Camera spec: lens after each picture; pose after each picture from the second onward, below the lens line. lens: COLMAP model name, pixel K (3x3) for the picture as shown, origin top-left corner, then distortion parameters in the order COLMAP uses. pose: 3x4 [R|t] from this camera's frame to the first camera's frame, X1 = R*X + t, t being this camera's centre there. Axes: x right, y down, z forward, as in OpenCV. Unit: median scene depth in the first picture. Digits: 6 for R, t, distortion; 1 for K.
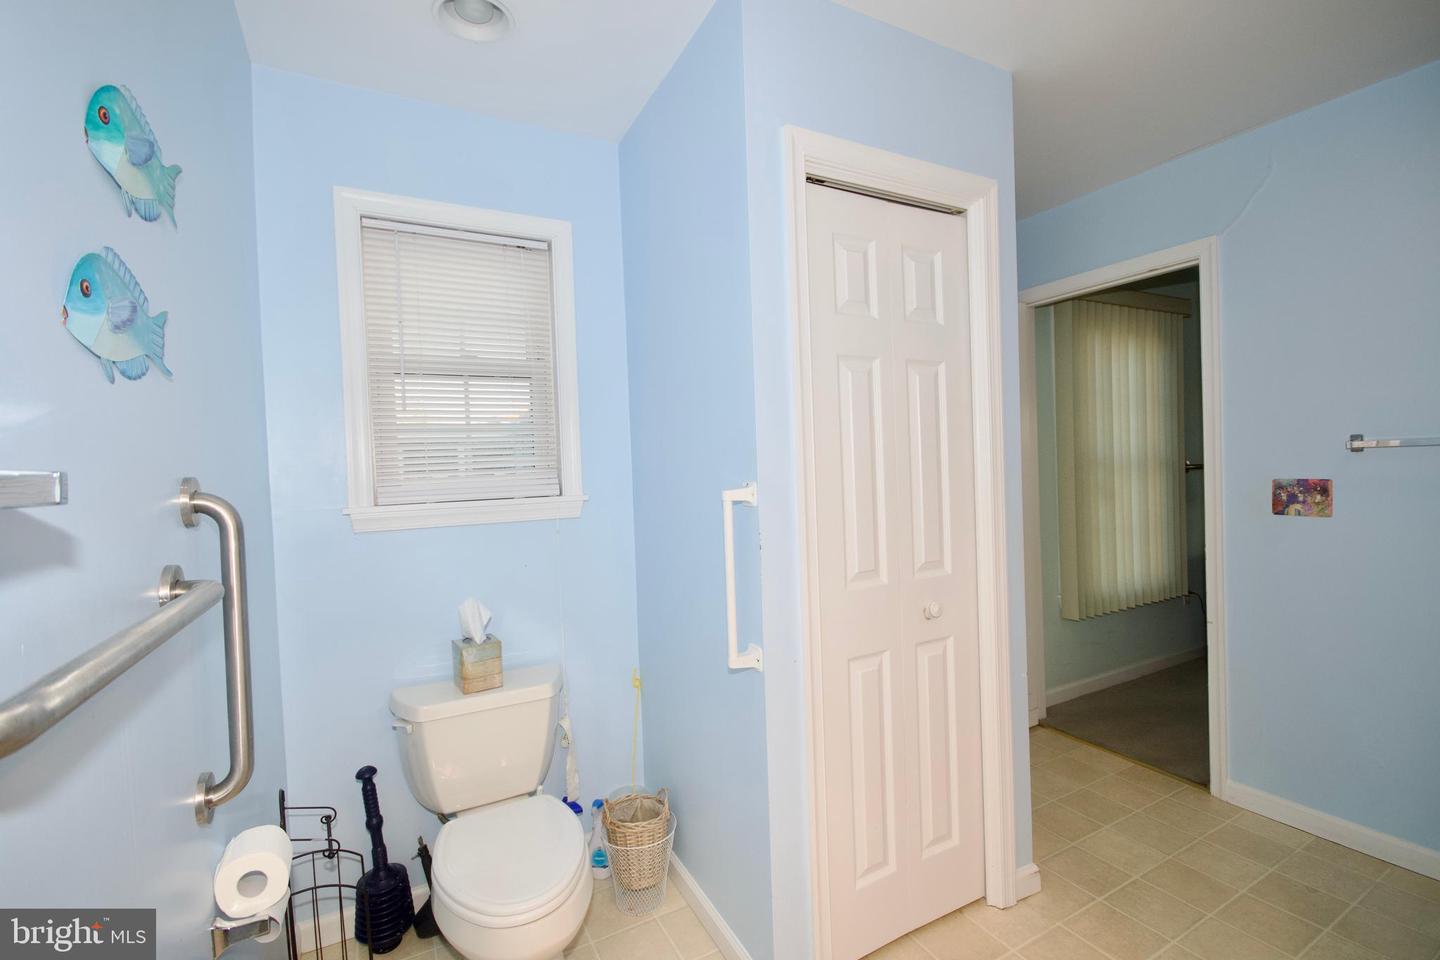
lens RADIAL K [[621.2, 0, 720.0], [0, 621.2, 480.0], [0, 0, 1]] dist [-0.000695, 0.000280]
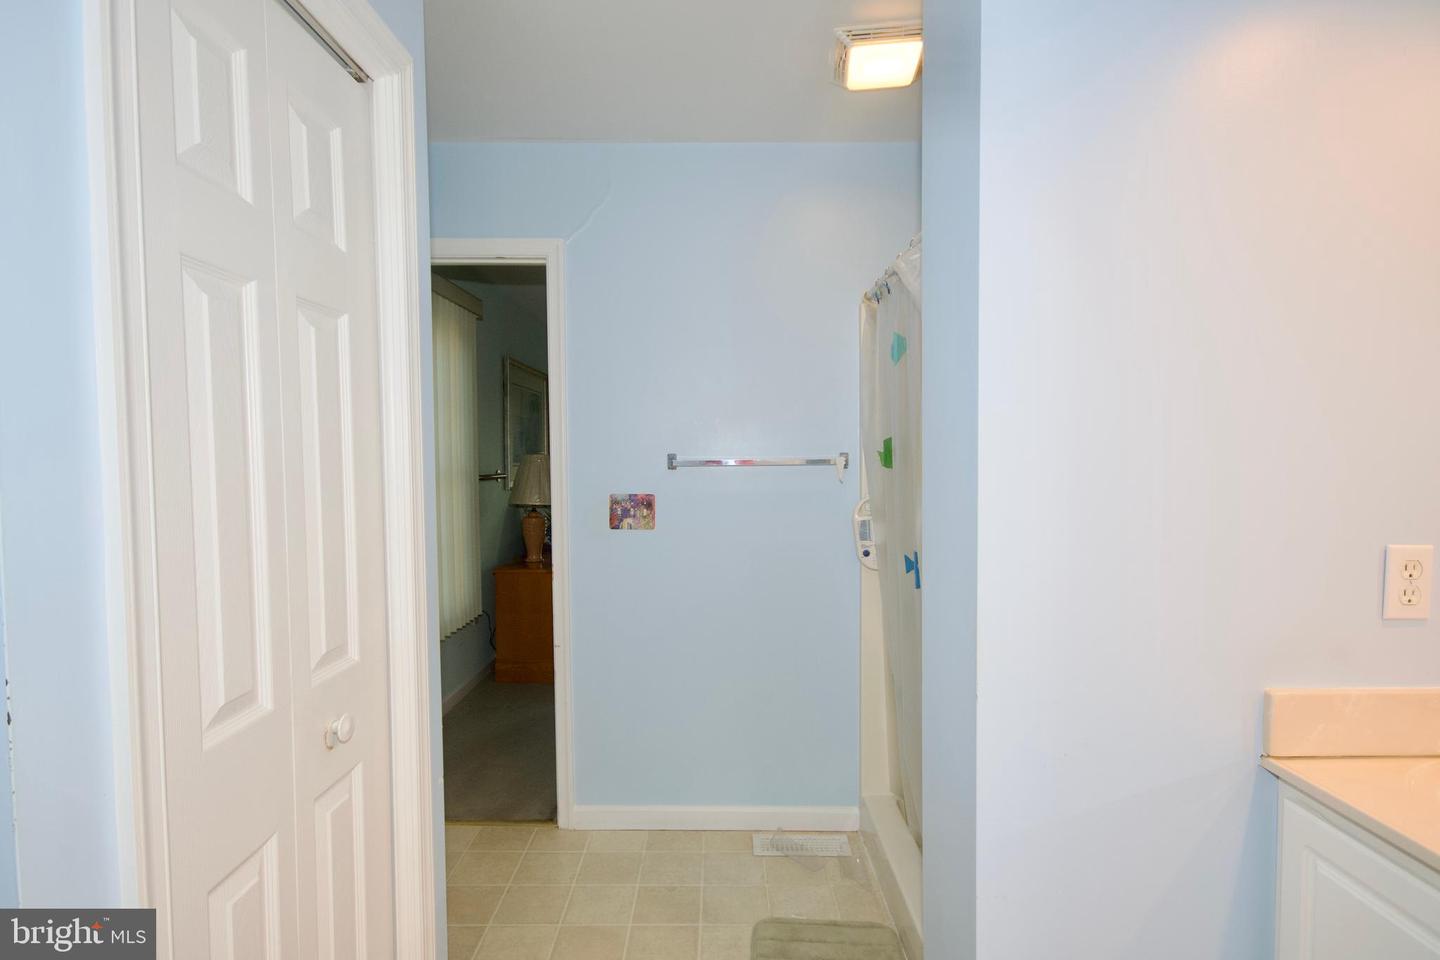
lens RADIAL K [[735.3, 0, 720.0], [0, 735.3, 487.6], [0, 0, 1]] dist [0.002655, -0.000182]
pose [[0.513727, -0.009740, 0.857898, -0.049122], [0.016452, 0.999864, 0.001500, -0.011814], [-0.857796, 0.013343, 0.513817, 0.237366]]
